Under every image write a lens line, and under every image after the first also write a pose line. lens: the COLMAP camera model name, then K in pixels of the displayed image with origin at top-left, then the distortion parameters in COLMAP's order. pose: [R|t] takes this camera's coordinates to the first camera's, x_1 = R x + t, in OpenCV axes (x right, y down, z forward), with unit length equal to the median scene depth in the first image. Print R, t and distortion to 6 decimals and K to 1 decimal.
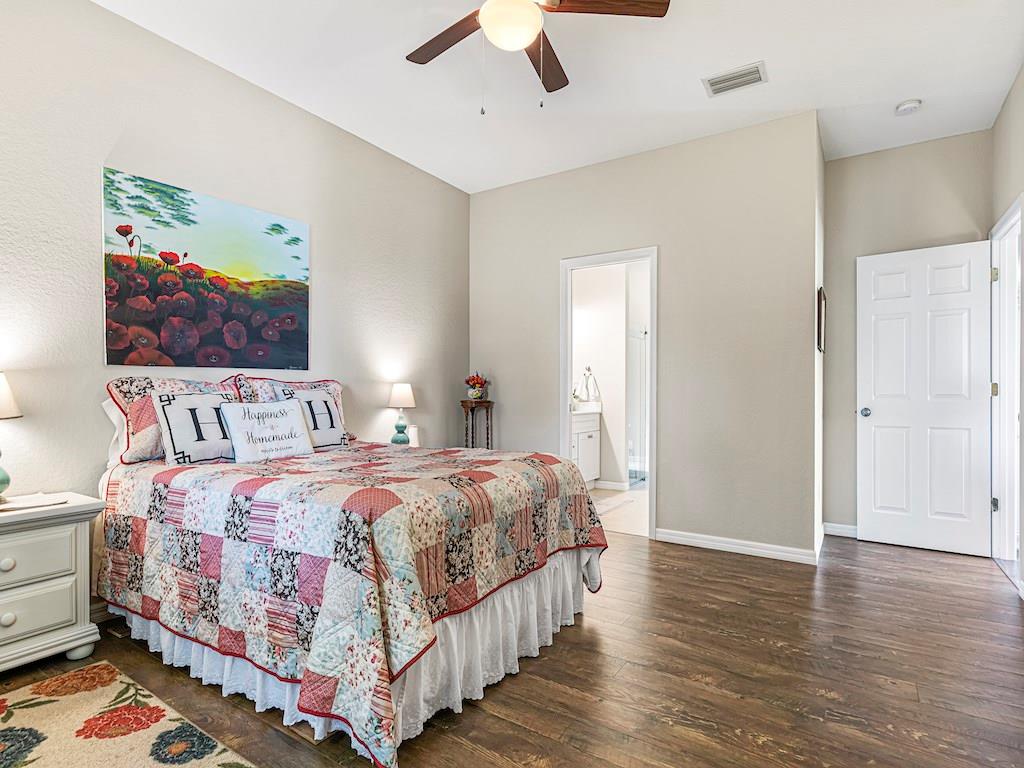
lens RADIAL K [[537.2, 0, 511.6], [0, 537.2, 391.9], [0, 0, 1]] dist [-0.001467, 0.000038]
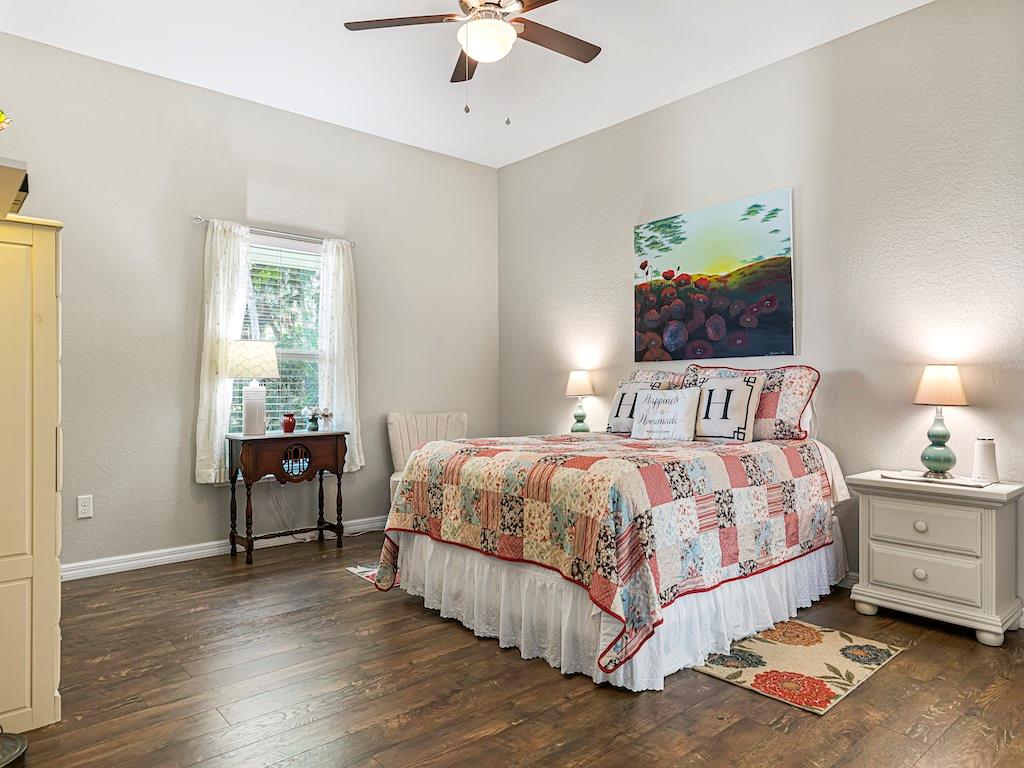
lens RADIAL K [[653.7, 0, 512.6], [0, 653.7, 381.1], [0, 0, 1]] dist [-0.001745, -0.000329]
pose [[-0.272886, -0.005443, -0.962031, 0.915851], [0.001166, 0.999981, -0.005989, 0.009149], [0.962046, -0.002756, -0.272875, 1.034146]]
